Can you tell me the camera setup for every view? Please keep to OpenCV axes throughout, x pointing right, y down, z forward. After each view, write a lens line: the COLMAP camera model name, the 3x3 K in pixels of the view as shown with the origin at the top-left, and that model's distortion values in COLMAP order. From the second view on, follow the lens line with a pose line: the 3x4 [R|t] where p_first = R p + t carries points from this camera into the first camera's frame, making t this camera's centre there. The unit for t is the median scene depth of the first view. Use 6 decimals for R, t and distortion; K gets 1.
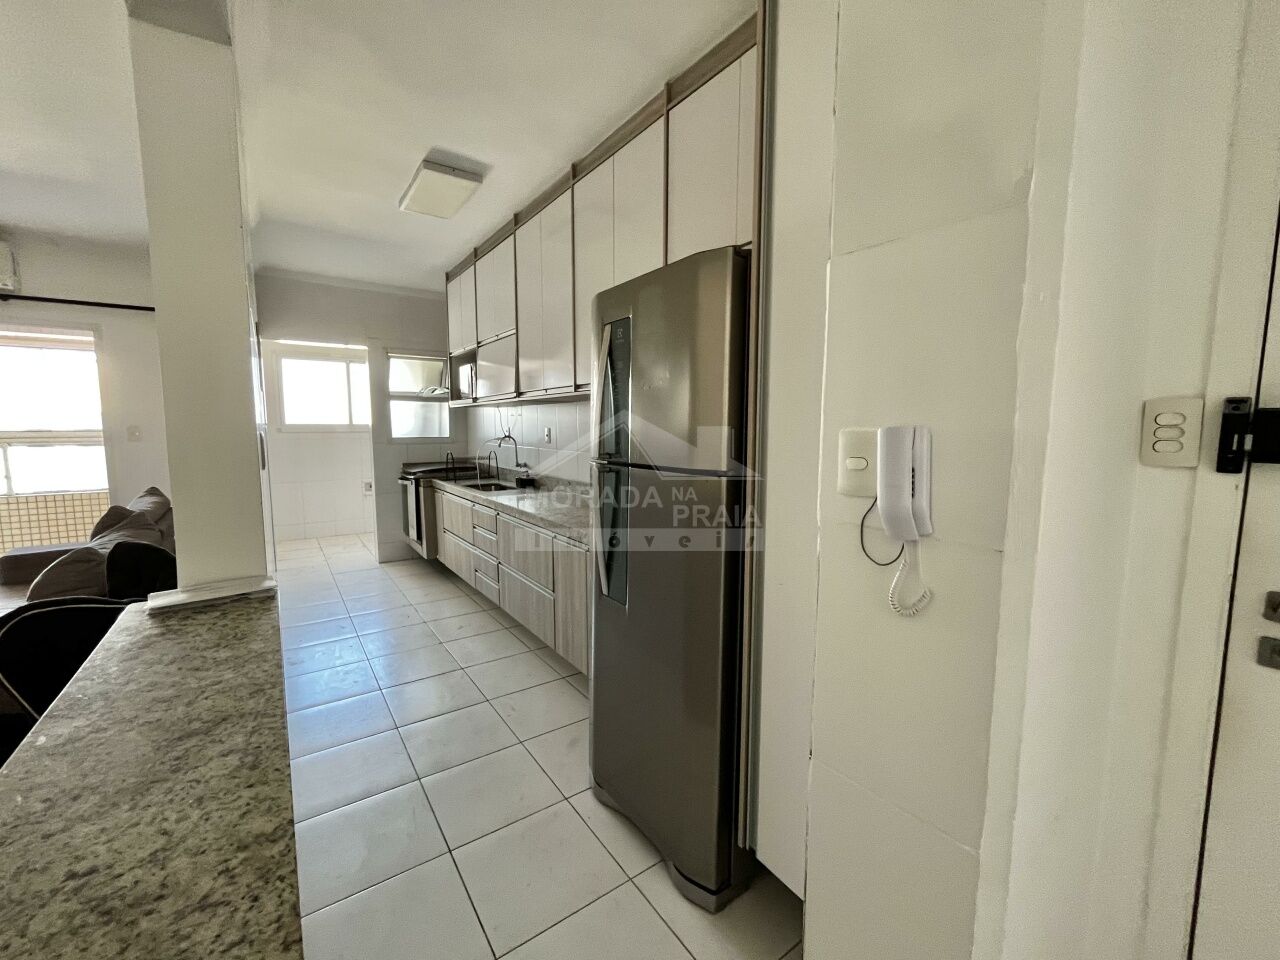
lens RADIAL K [[524.8, 0, 644.2], [0, 524.8, 483.6], [0, 0, 1]] dist [-0.002783, -0.000038]
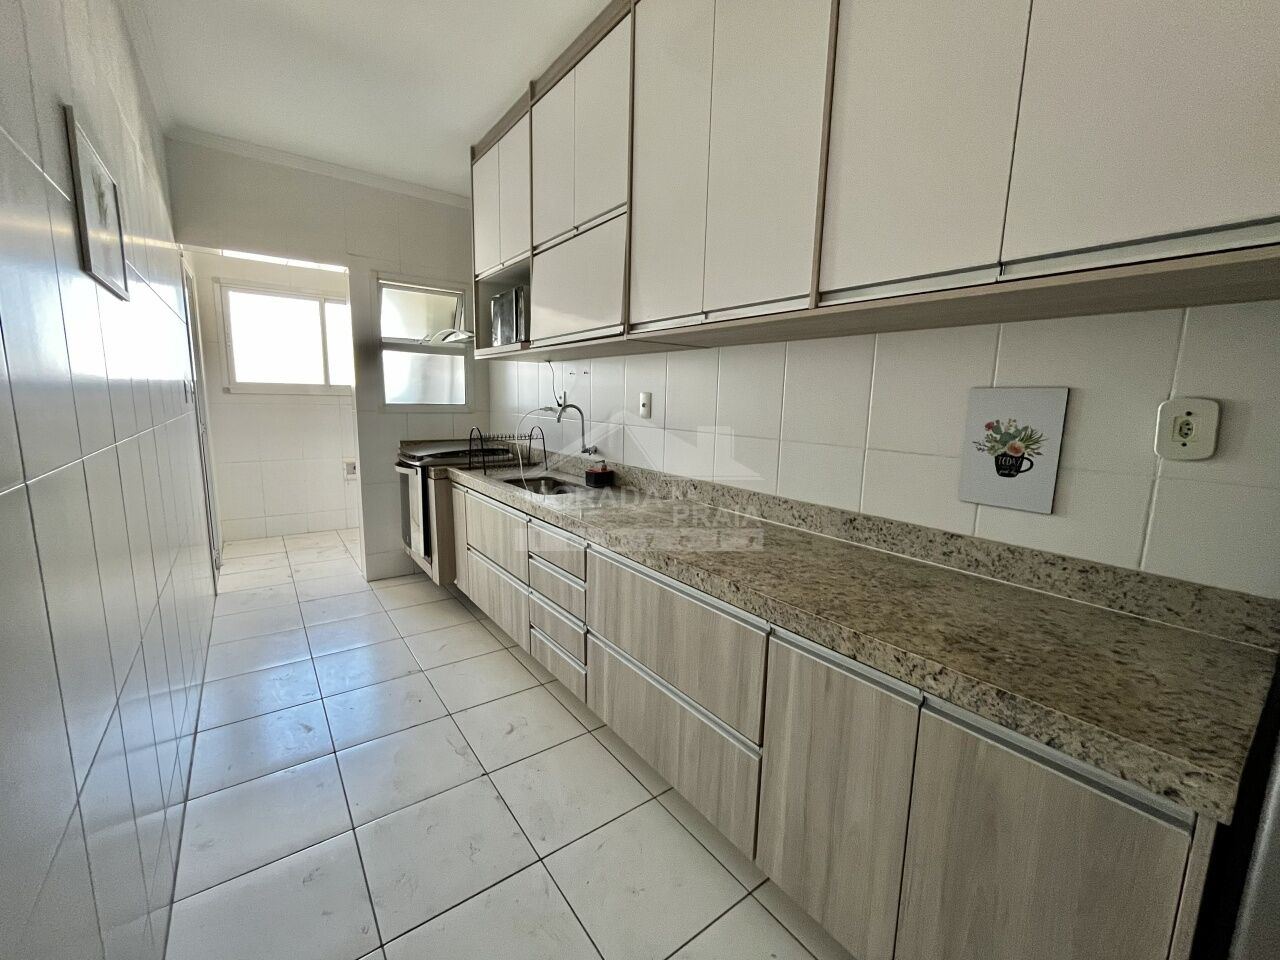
lens RADIAL K [[524.8, 0, 644.9], [0, 524.8, 481.4], [0, 0, 1]] dist [-0.002783, -0.000038]
pose [[0.999496, 0.018315, 0.025941, -0.168393], [-0.019515, 0.998714, 0.046797, -0.026440], [-0.025051, -0.047279, 0.998568, 0.322440]]
